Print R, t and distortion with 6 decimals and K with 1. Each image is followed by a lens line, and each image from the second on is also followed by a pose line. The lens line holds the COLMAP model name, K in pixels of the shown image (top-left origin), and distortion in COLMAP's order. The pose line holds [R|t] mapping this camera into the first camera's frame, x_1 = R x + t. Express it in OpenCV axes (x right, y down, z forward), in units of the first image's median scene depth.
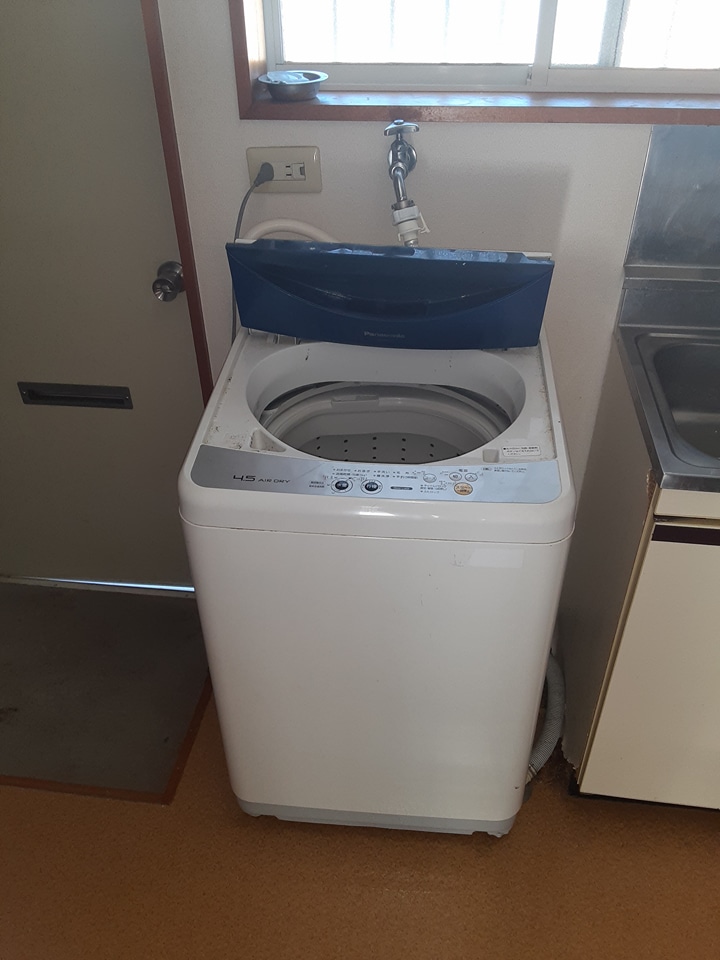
lens RADIAL K [[766.8, 0, 360.2], [0, 766.8, 485.9], [0, 0, 1]] dist [0.098022, -0.145645]
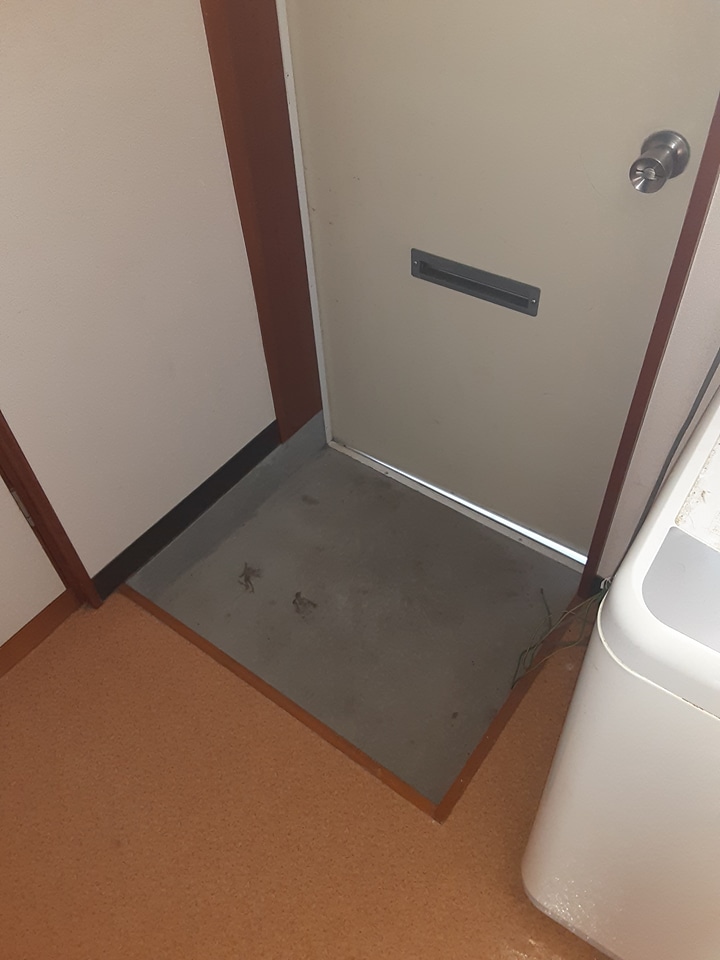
lens RADIAL K [[766.8, 0, 360.2], [0, 766.8, 485.9], [0, 0, 1]] dist [0.098022, -0.145645]
pose [[0.875854, 0.336654, -0.345750, -0.159556], [-0.253714, 0.930696, 0.263502, -0.128969], [0.410497, -0.143068, 0.900568, 0.274318]]
